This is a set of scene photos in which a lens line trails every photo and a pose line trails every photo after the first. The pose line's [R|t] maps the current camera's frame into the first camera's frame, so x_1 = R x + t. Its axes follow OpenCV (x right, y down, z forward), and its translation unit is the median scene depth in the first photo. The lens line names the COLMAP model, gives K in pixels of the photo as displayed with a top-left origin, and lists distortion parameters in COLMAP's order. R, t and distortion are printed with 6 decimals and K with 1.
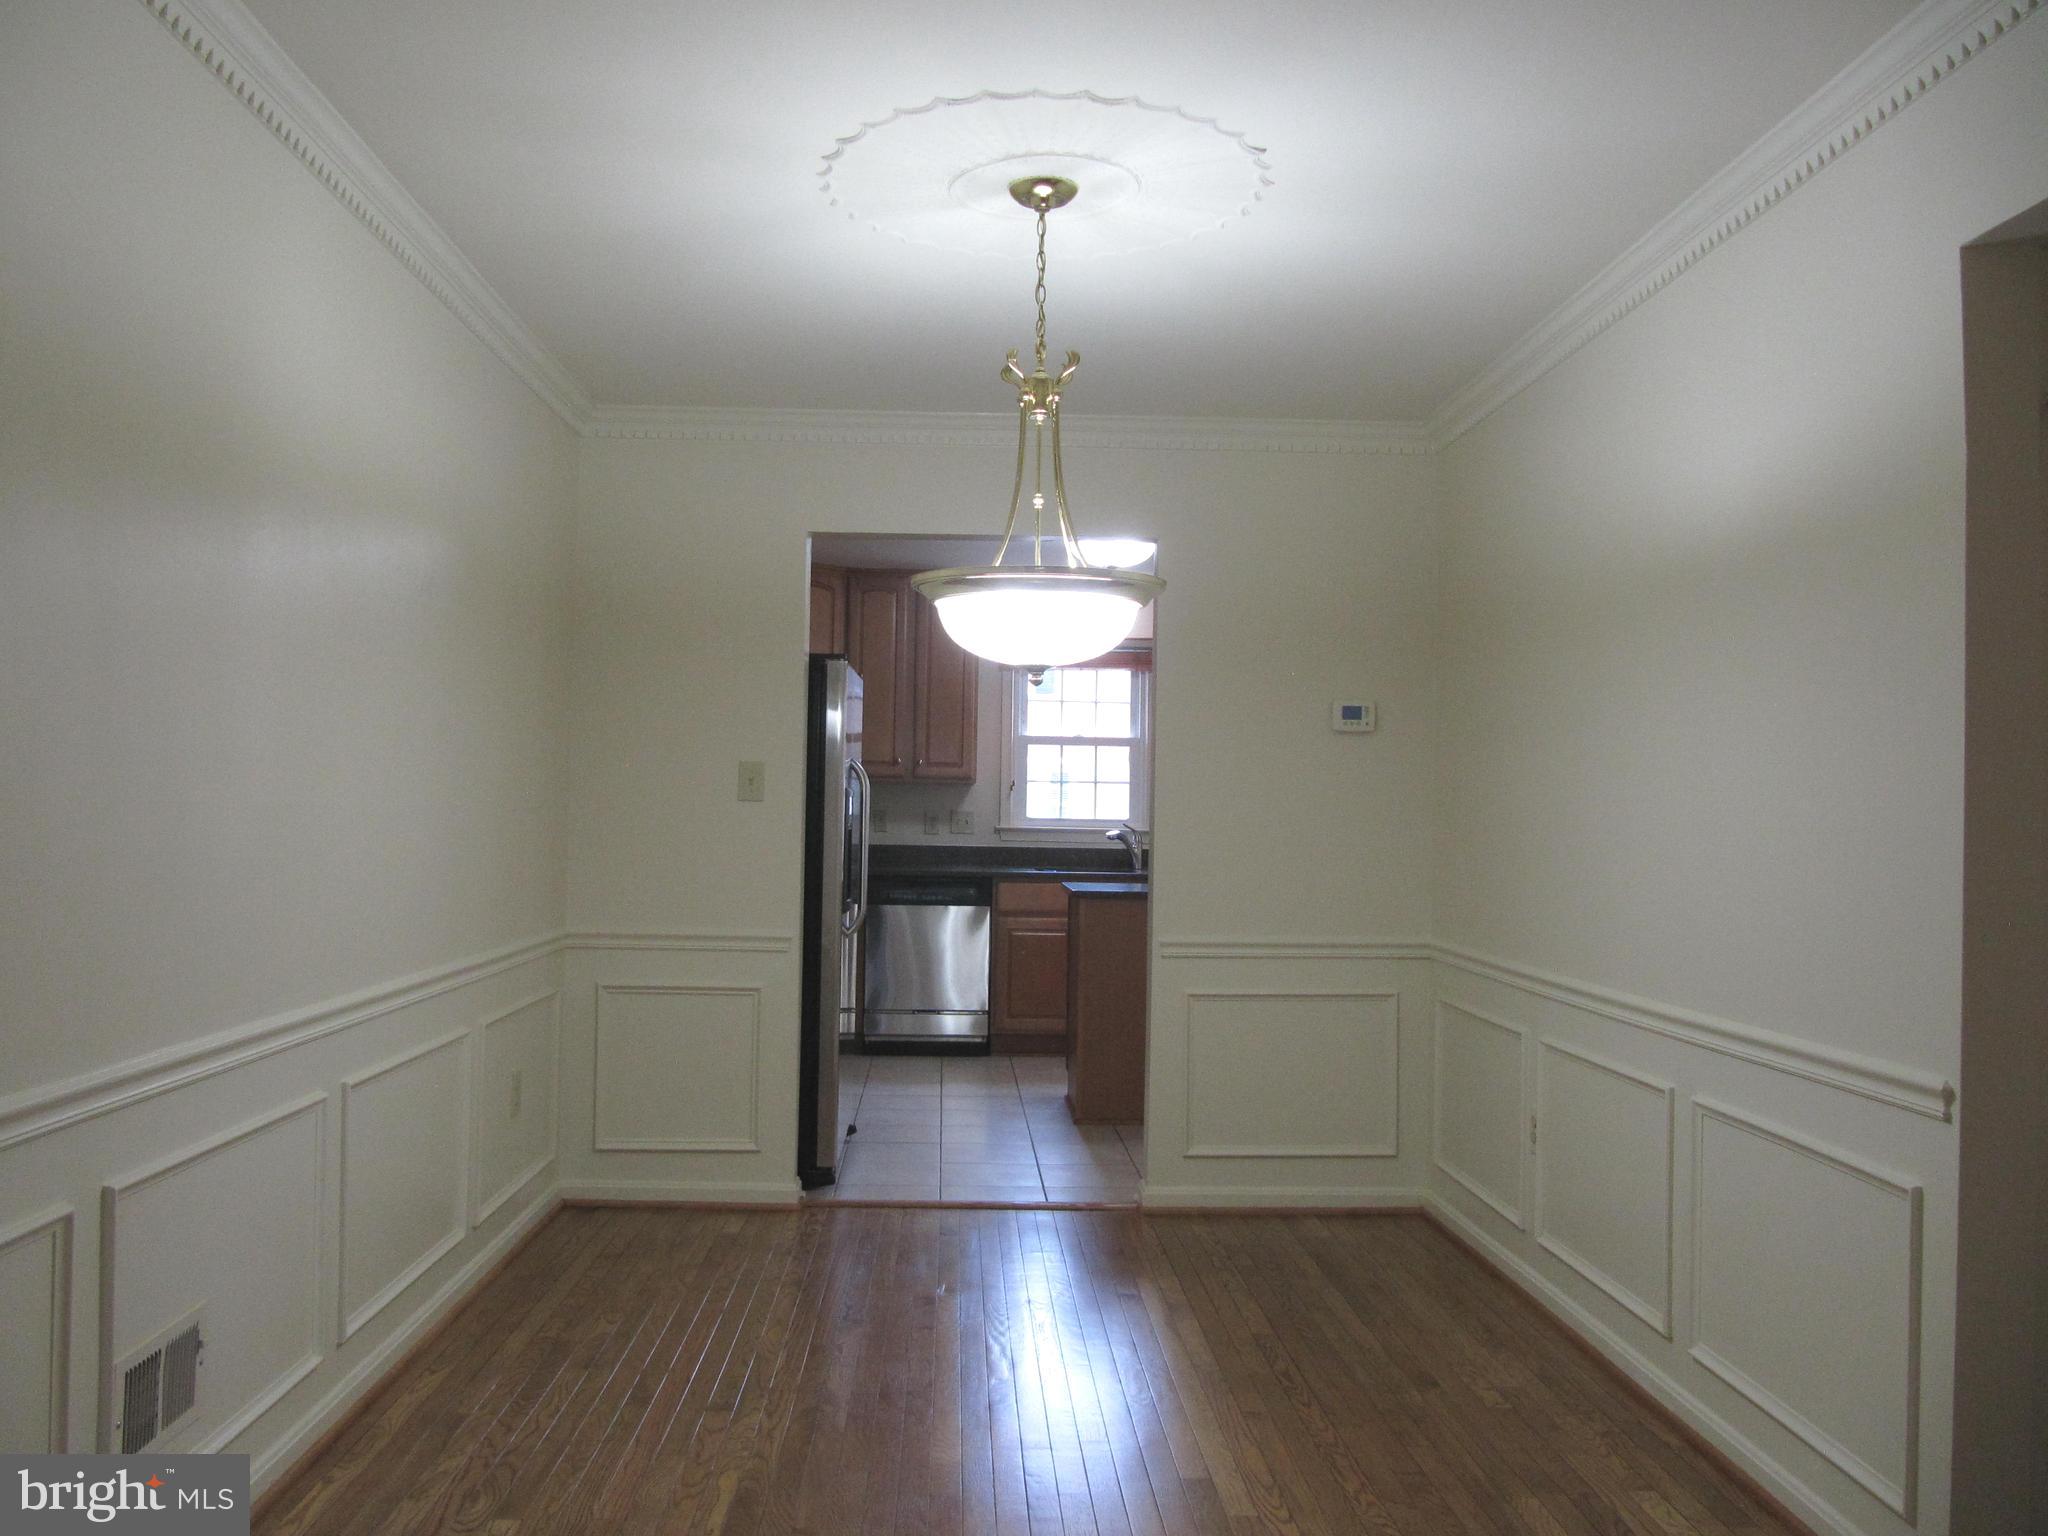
lens RADIAL K [[1731.7, 0, 1014.6], [0, 1731.7, 832.0], [0, 0, 1]] dist [-0.009245, 0.075872]
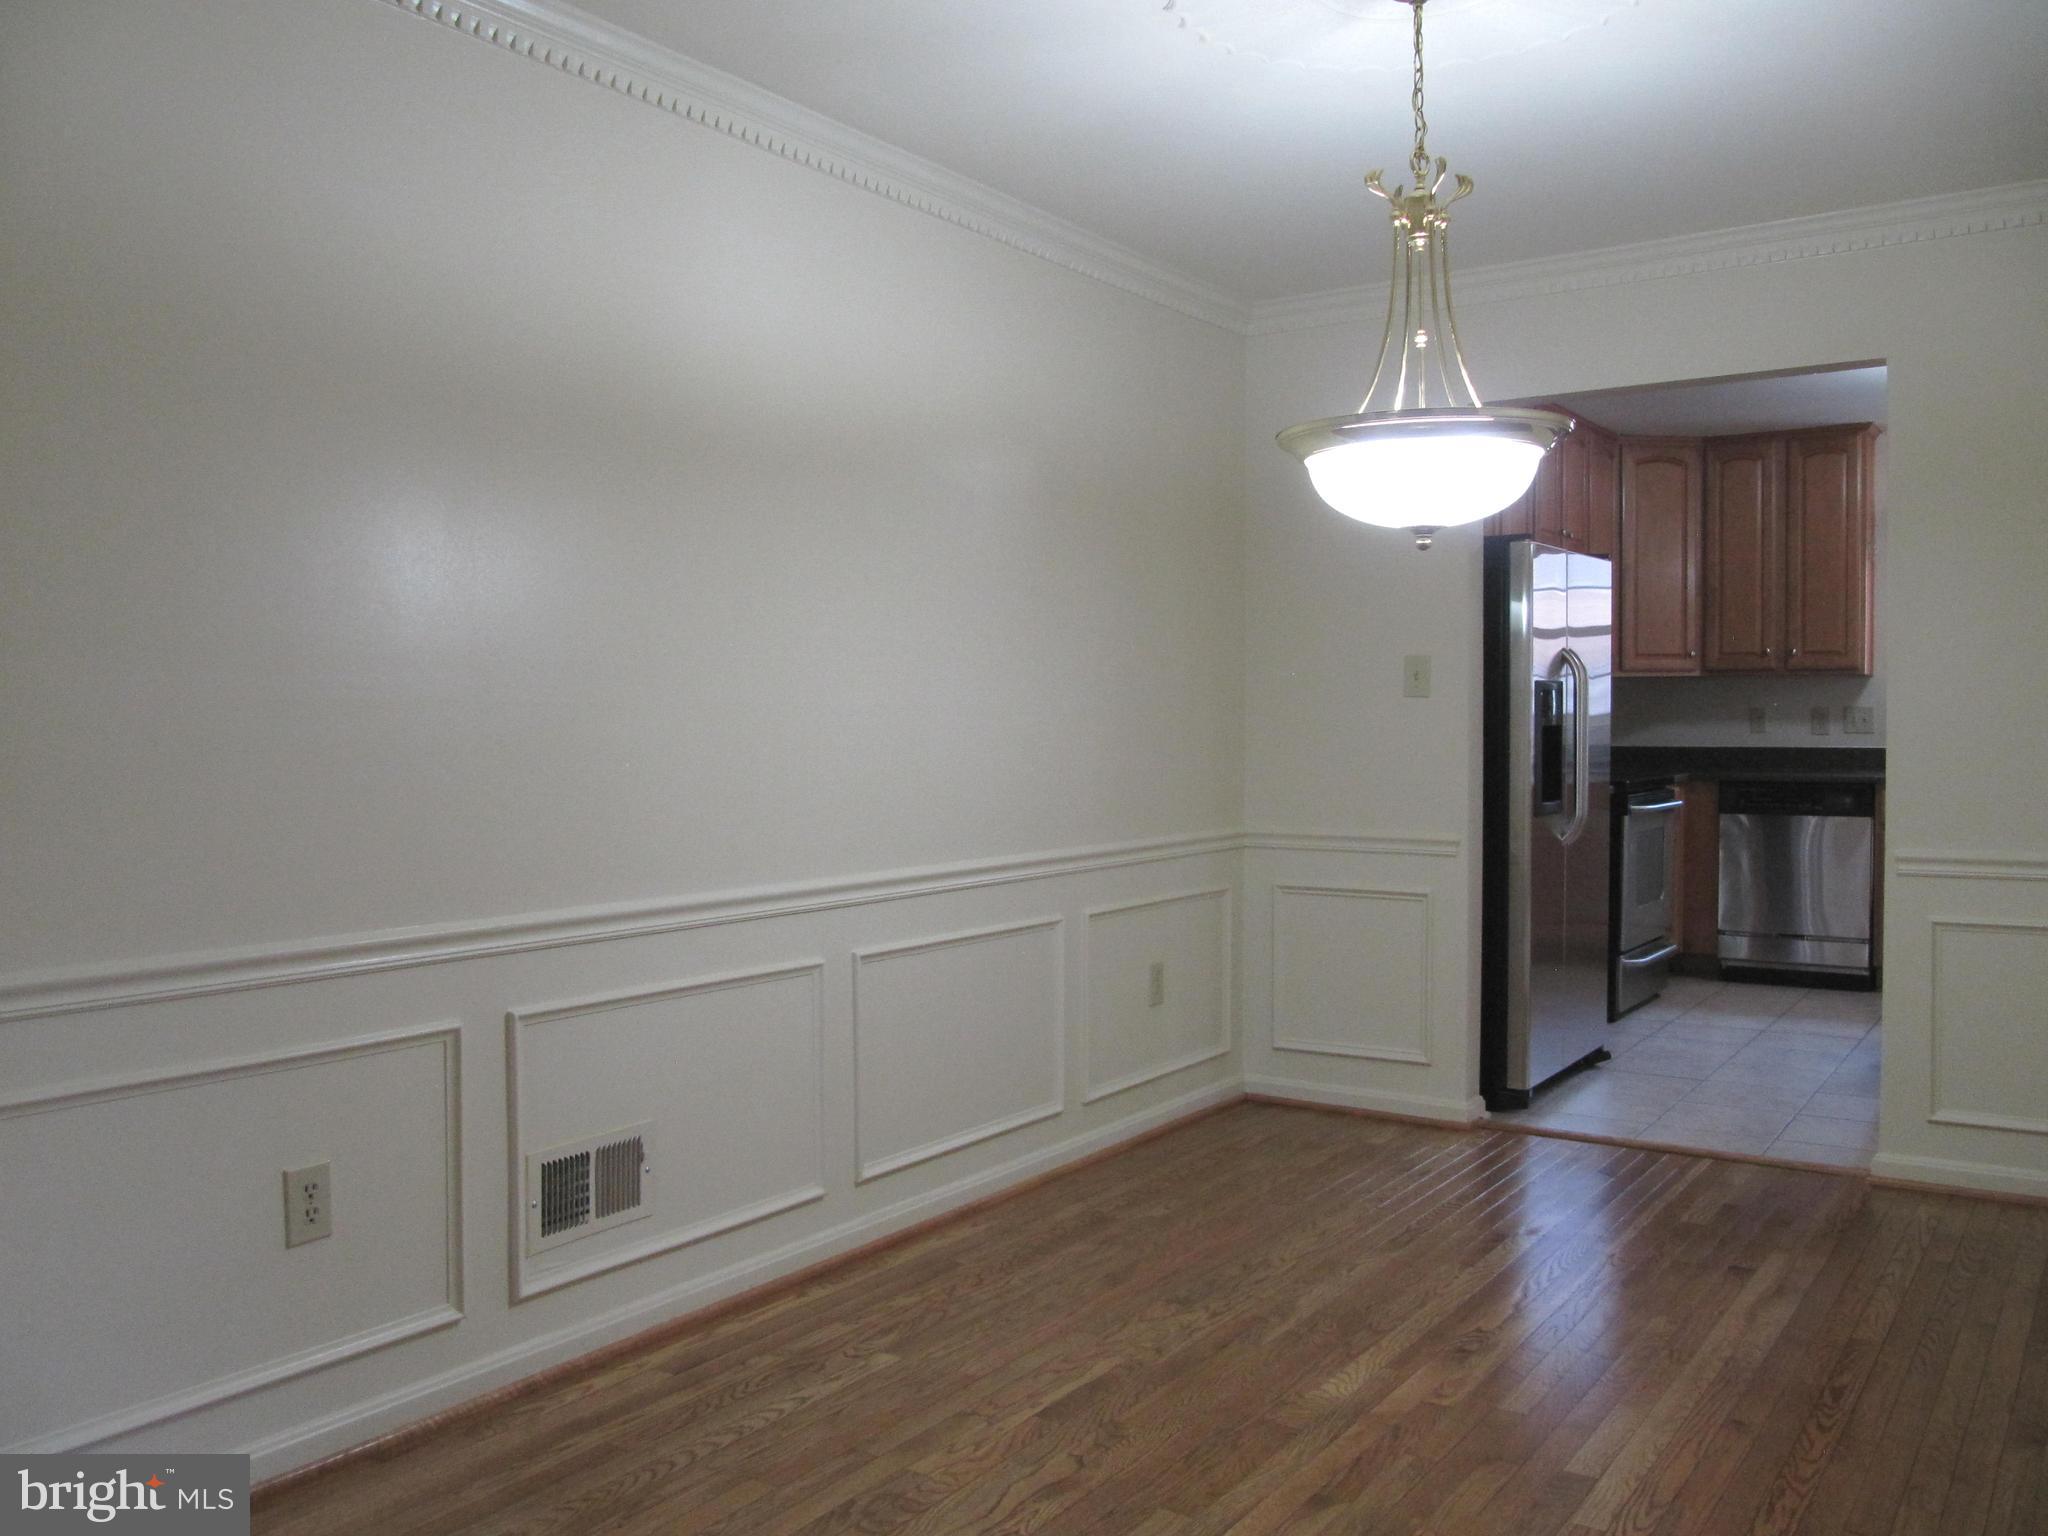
lens RADIAL K [[1732.8, 0, 1011.4], [0, 1732.8, 818.5], [0, 0, 1]] dist [-0.054077, 0.133604]
pose [[0.807918, 0.012848, -0.589154, 0.298138], [0.011623, 0.999220, 0.037730, 0.013737], [0.589180, -0.037330, 0.807139, 0.132582]]
